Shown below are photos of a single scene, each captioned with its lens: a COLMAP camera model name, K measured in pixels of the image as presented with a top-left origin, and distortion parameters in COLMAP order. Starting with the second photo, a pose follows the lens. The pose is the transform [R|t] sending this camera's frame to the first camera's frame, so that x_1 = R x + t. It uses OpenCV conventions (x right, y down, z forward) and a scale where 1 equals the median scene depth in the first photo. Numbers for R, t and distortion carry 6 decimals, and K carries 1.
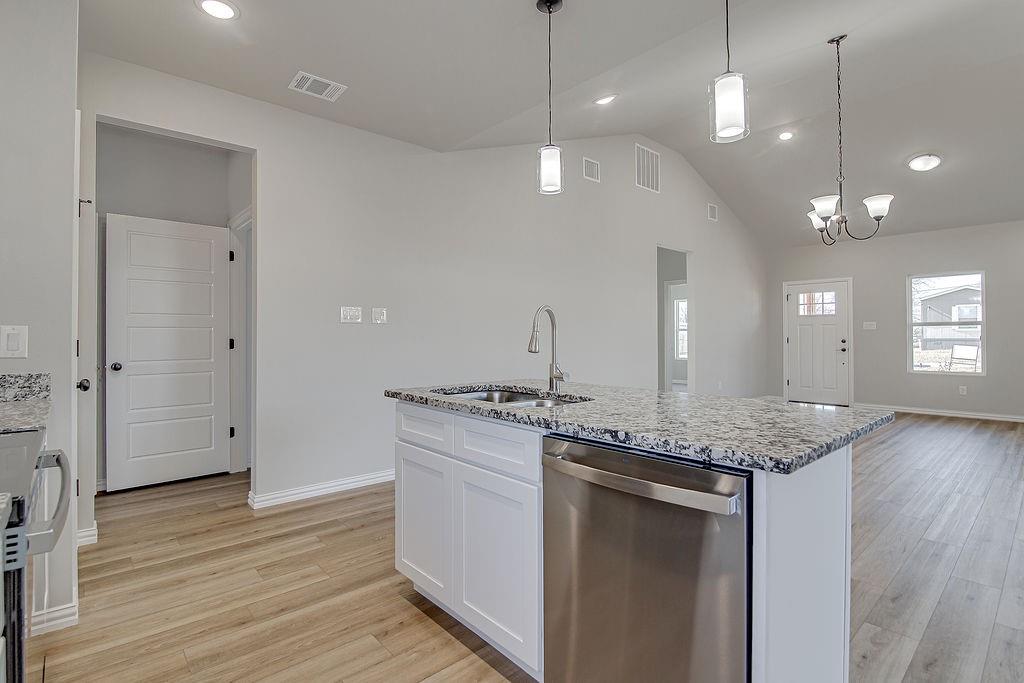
lens RADIAL K [[493.4, 0, 513.9], [0, 493.4, 333.2], [0, 0, 1]] dist [-0.011874, 0.000440]
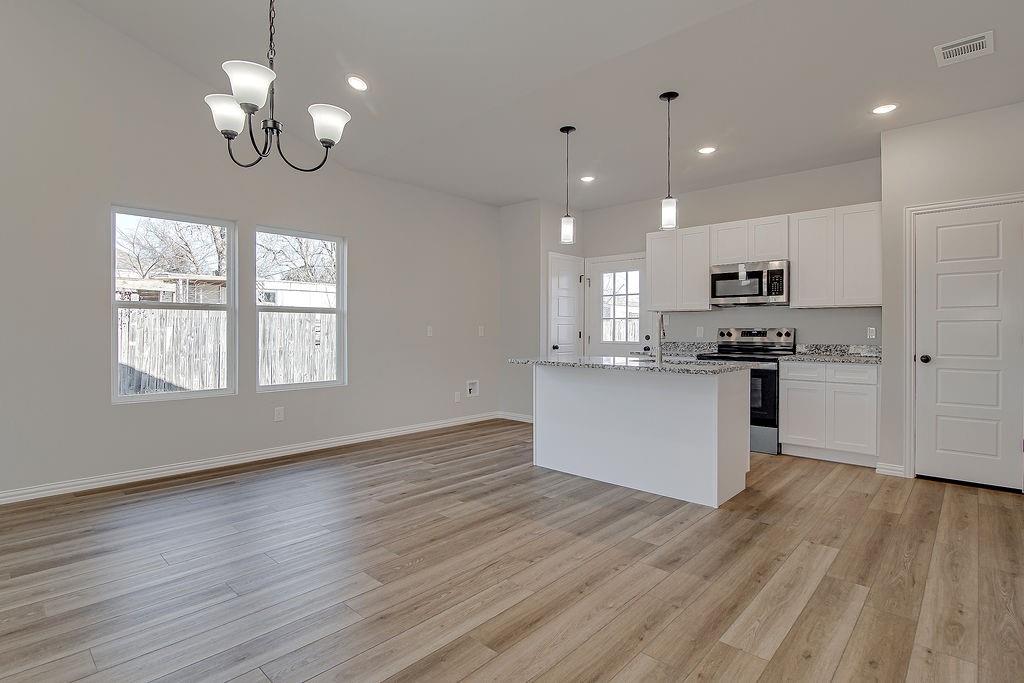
lens RADIAL K [[506.2, 0, 510.0], [0, 506.2, 333.1], [0, 0, 1]] dist [-0.016288, -0.000169]
pose [[-0.995983, -0.000533, -0.089537, 0.522257], [-0.000507, 1.000000, -0.000316, 0.011315], [0.089537, -0.000269, -0.995983, 1.901455]]
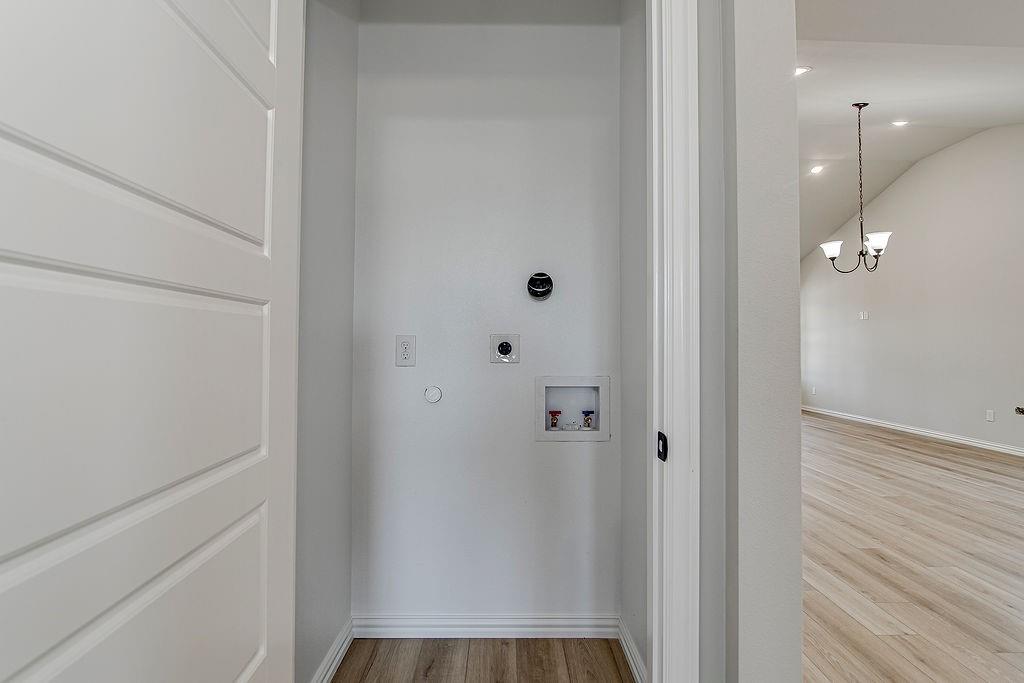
lens RADIAL K [[493.4, 0, 513.9], [0, 493.4, 333.2], [0, 0, 1]] dist [-0.011874, 0.000440]
pose [[0.655554, 0.027941, 0.754631, -0.952397], [-0.013562, 0.999590, -0.025229, 0.008495], [-0.755027, 0.006305, 0.655664, 1.015819]]
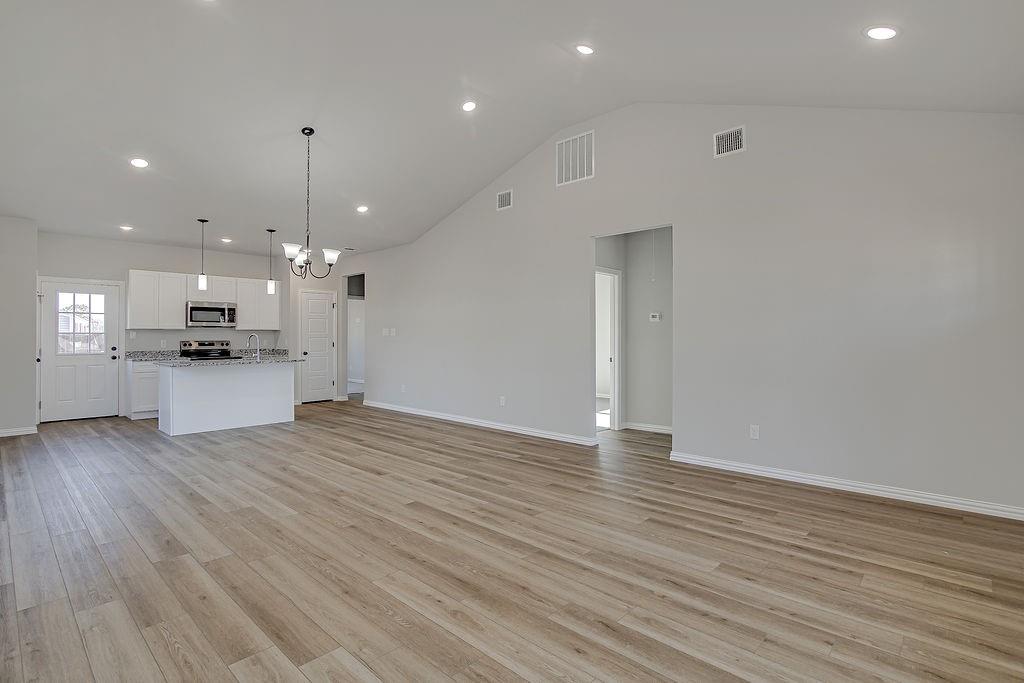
lens RADIAL K [[494.4, 0, 506.6], [0, 494.4, 336.3], [0, 0, 1]] dist [-0.015344, -0.000202]
pose [[0.084116, 0.001029, -0.996455, 2.483754], [0.008342, 0.999964, 0.001737, -0.022853], [0.996421, -0.008459, 0.084104, 1.704680]]
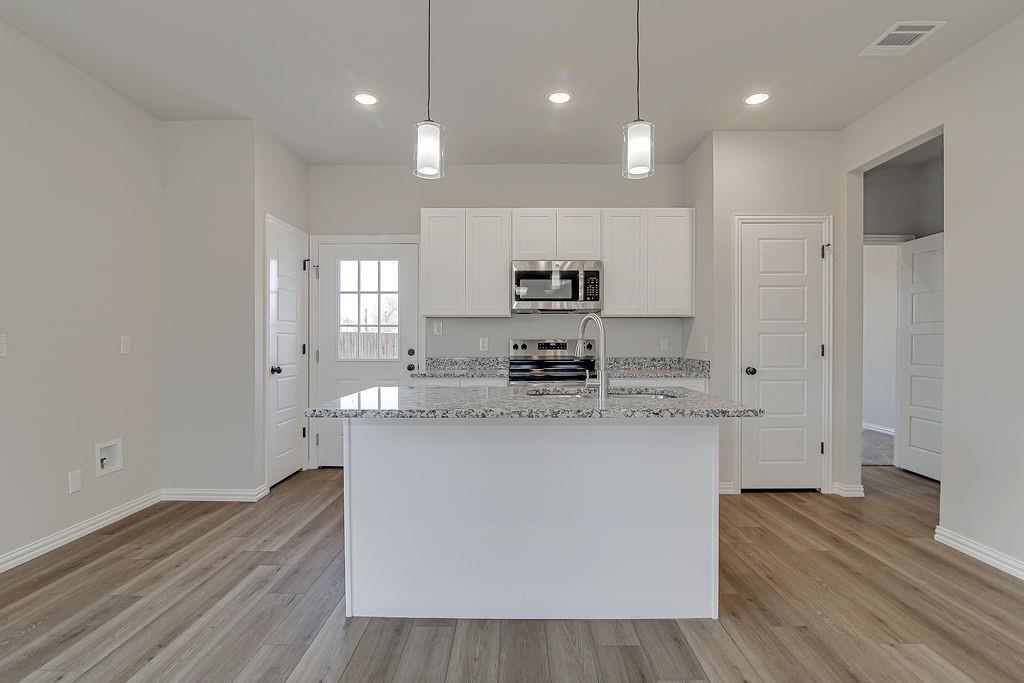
lens RADIAL K [[494.5, 0, 508.2], [0, 494.5, 342.5], [0, 0, 1]] dist [-0.017381, -0.000071]
pose [[-0.675644, 0.000465, -0.737228, 0.677599], [0.005139, 0.999978, -0.004079, 0.006774], [0.737210, -0.006545, -0.675632, 1.109464]]
